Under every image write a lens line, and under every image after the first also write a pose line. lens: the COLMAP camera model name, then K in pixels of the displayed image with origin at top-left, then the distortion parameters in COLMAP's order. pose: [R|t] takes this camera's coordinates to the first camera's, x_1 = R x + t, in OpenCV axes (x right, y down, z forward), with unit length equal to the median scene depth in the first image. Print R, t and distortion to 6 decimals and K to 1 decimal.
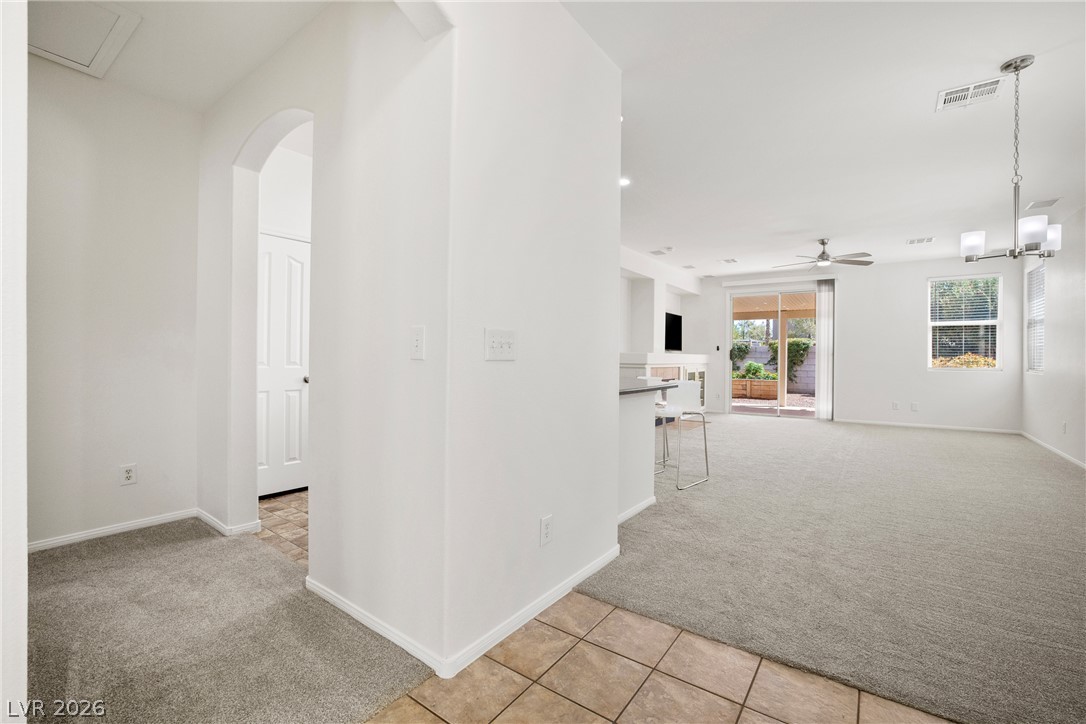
lens RADIAL K [[465.2, 0, 542.6], [0, 465.2, 359.0], [0, 0, 1]] dist [-0.034582, 0.008386]
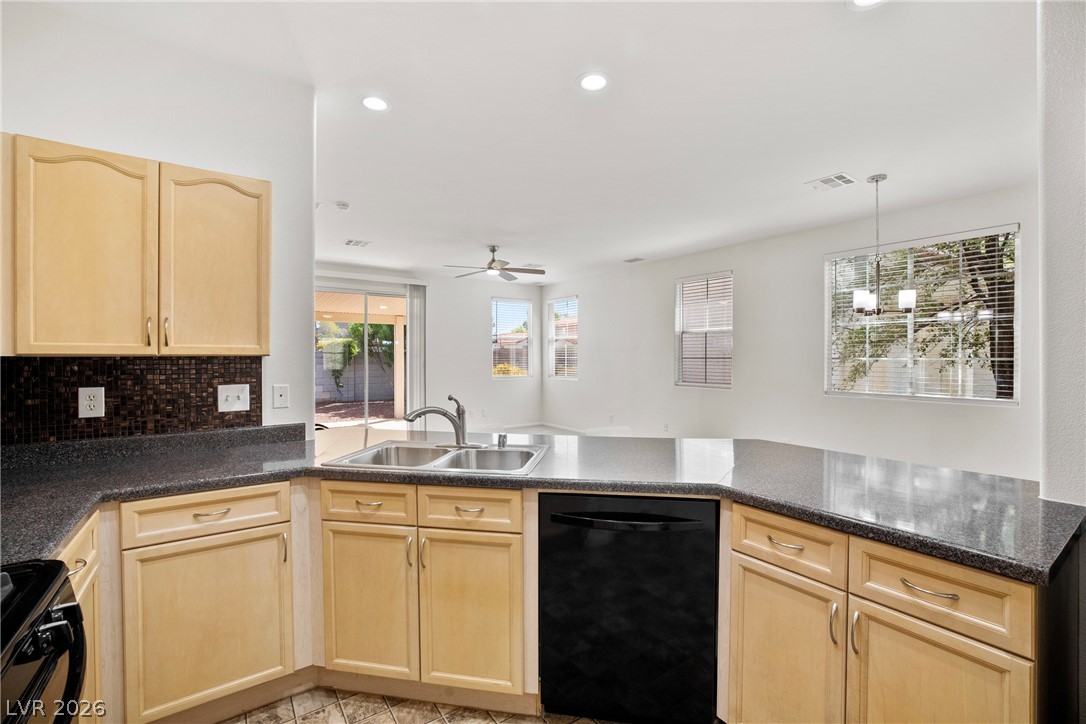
lens RADIAL K [[465.2, 0, 546.7], [0, 465.2, 361.4], [0, 0, 1]] dist [-0.034582, 0.008386]
pose [[0.302172, -0.016717, 0.953107, -0.195196], [0.007897, 0.999856, 0.015033, -0.032220], [-0.953221, 0.002984, 0.302261, 0.476510]]
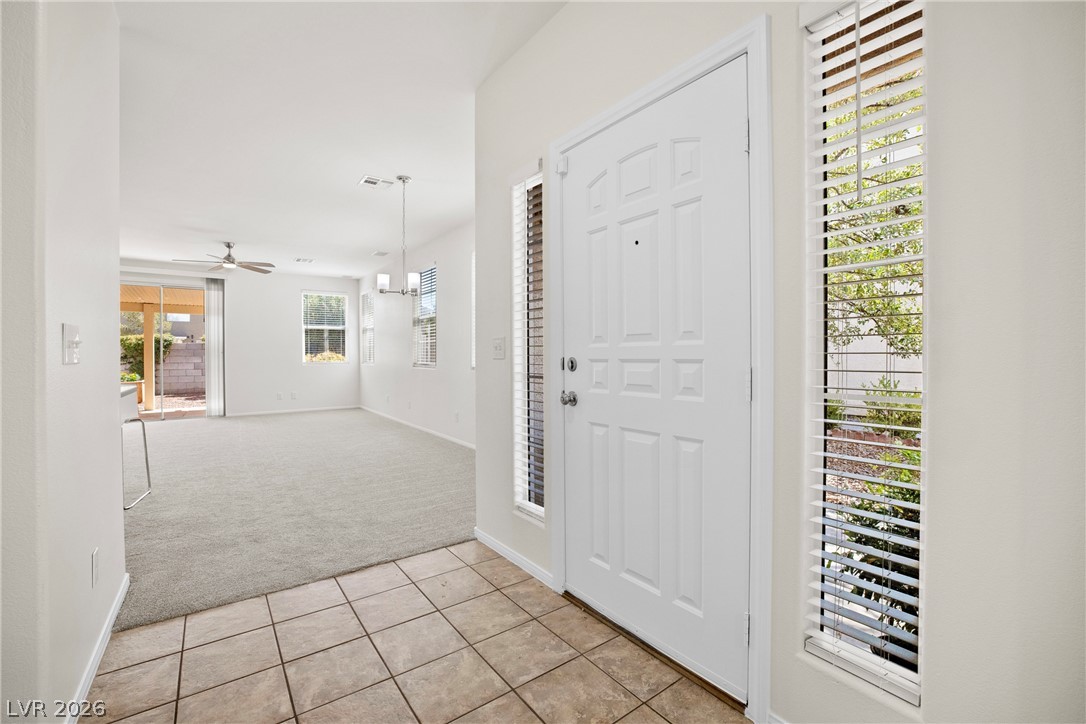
lens RADIAL K [[465.2, 0, 545.5], [0, 465.2, 357.8], [0, 0, 1]] dist [-0.034582, 0.008386]
pose [[0.303497, -0.015164, 0.952712, -0.130750], [0.011634, 0.999858, 0.012209, -0.001565], [-0.952761, 0.007379, 0.303631, -0.003669]]
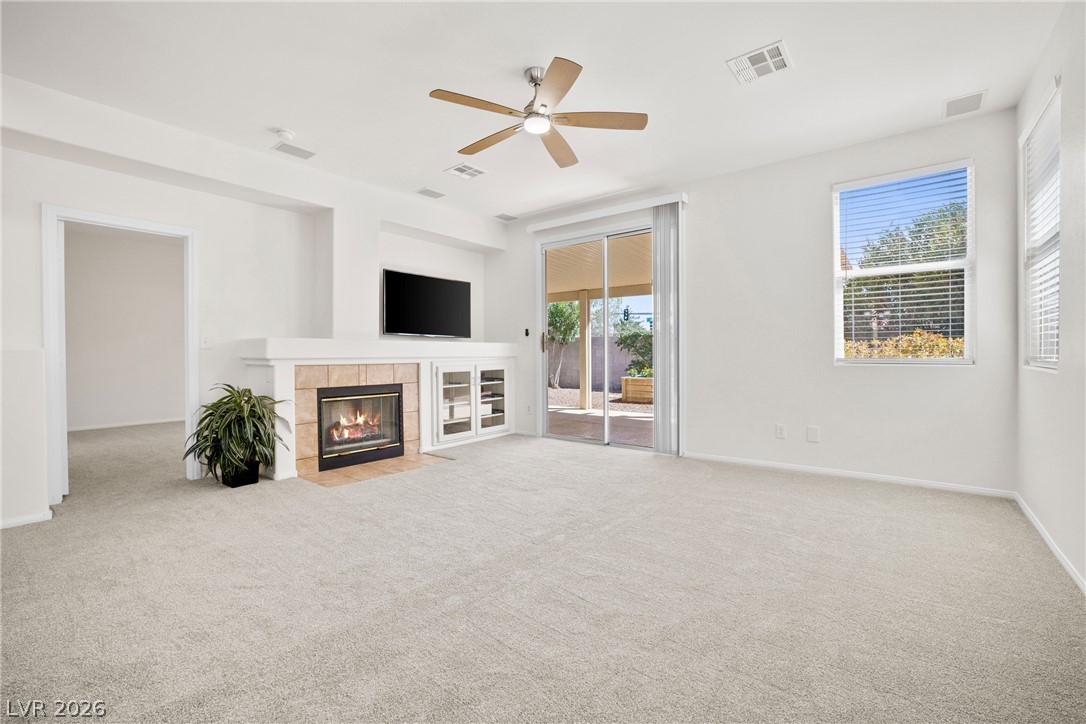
lens RADIAL K [[465.2, 0, 542.3], [0, 465.2, 362.0], [0, 0, 1]] dist [-0.034582, 0.008386]
pose [[0.999167, -0.011828, -0.039046, 0.491191], [0.012337, 0.999842, 0.012808, 0.010378], [0.038888, -0.013280, 0.999155, 0.429166]]
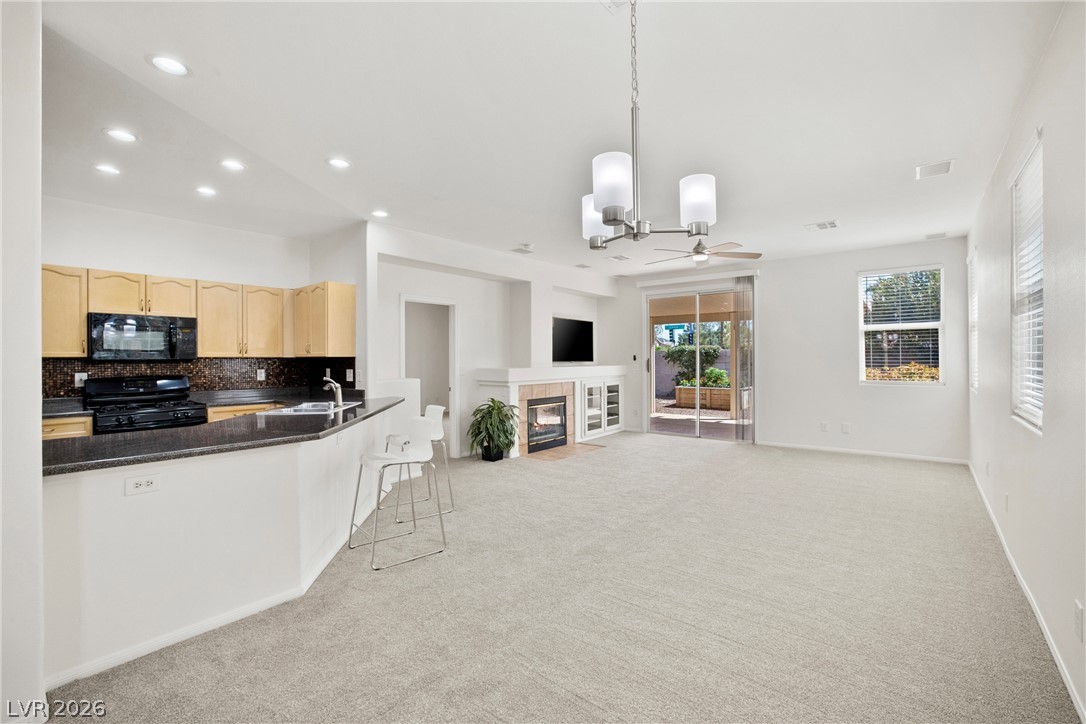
lens RADIAL K [[465.2, 0, 544.8], [0, 465.2, 361.6], [0, 0, 1]] dist [-0.034582, 0.008386]
pose [[0.998607, -0.014376, -0.050769, 0.294243], [0.014523, 0.999891, 0.002519, -0.024124], [0.050727, -0.003253, 0.998707, 0.133539]]
